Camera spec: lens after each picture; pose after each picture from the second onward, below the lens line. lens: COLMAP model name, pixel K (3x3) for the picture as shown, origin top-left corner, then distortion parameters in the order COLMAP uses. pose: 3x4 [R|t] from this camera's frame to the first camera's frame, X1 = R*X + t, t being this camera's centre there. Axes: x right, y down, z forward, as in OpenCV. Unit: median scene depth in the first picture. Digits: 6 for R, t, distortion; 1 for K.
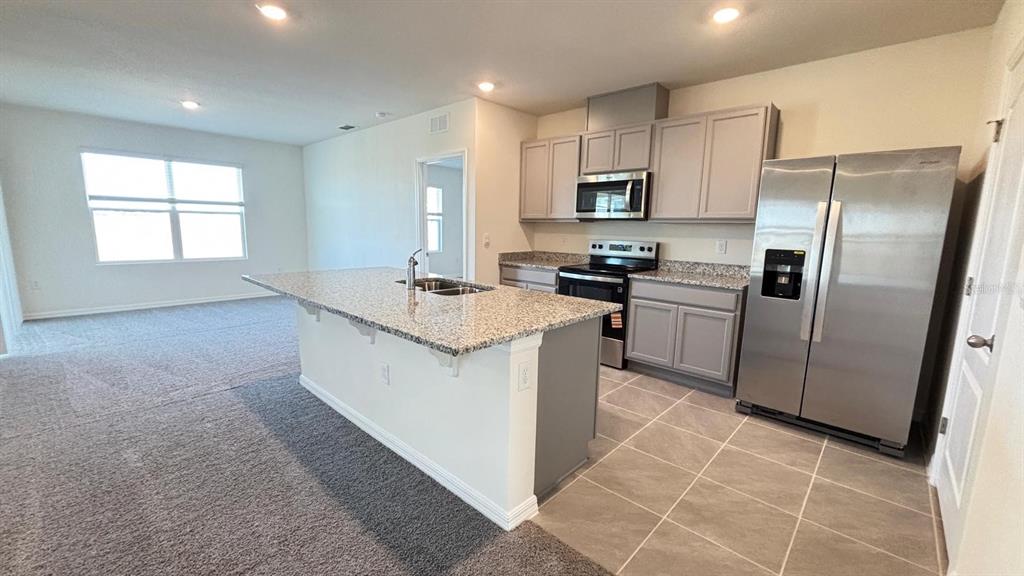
lens RADIAL K [[408.5, 0, 512.7], [0, 408.5, 287.3], [0, 0, 1]] dist [-0.000010, 0.000125]
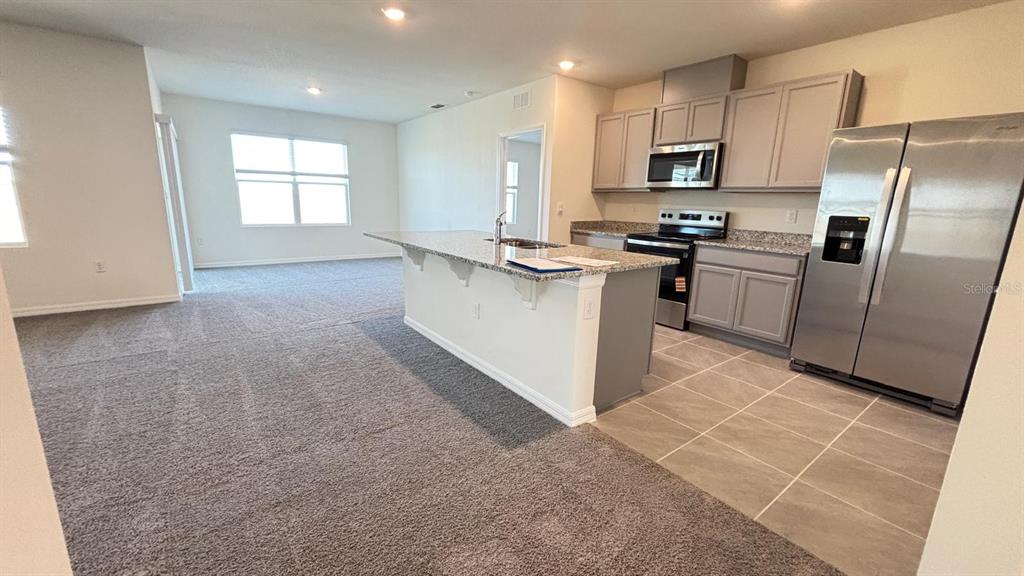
lens RADIAL K [[414.0, 0, 511.7], [0, 414.0, 287.0], [0, 0, 1]] dist [-0.000880, 0.000174]
pose [[0.985015, 0.043129, -0.166987, 0.001206], [-0.034123, 0.997823, 0.056432, 0.043469], [0.169057, -0.049888, 0.984343, -0.145483]]
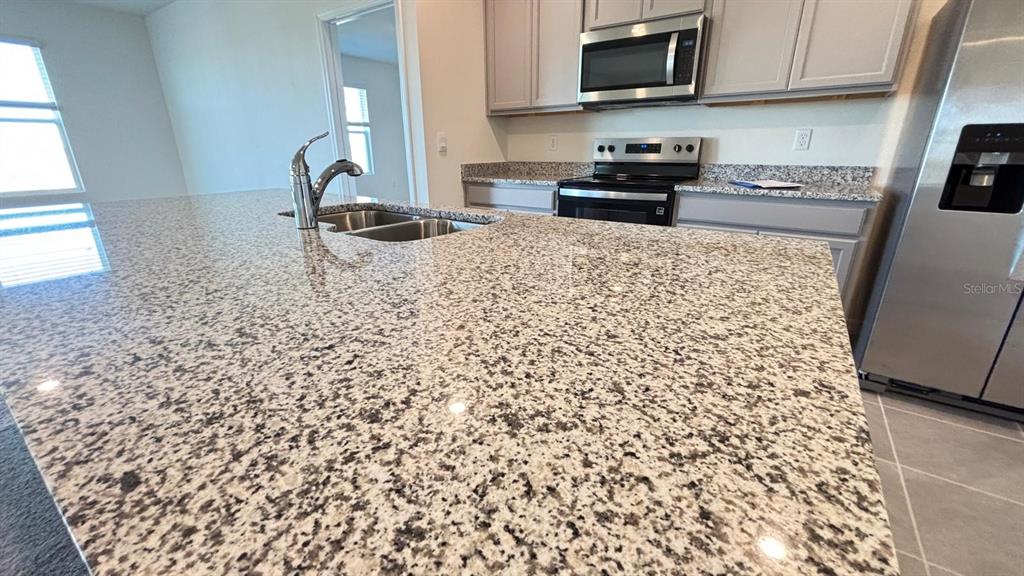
lens RADIAL K [[408.5, 0, 512.7], [0, 408.5, 287.3], [0, 0, 1]] dist [-0.000010, 0.000125]
pose [[0.989013, -0.069581, 0.130430, -0.066945], [0.045419, 0.982650, 0.179825, -0.002228], [-0.140679, -0.171925, 0.975013, 0.379976]]
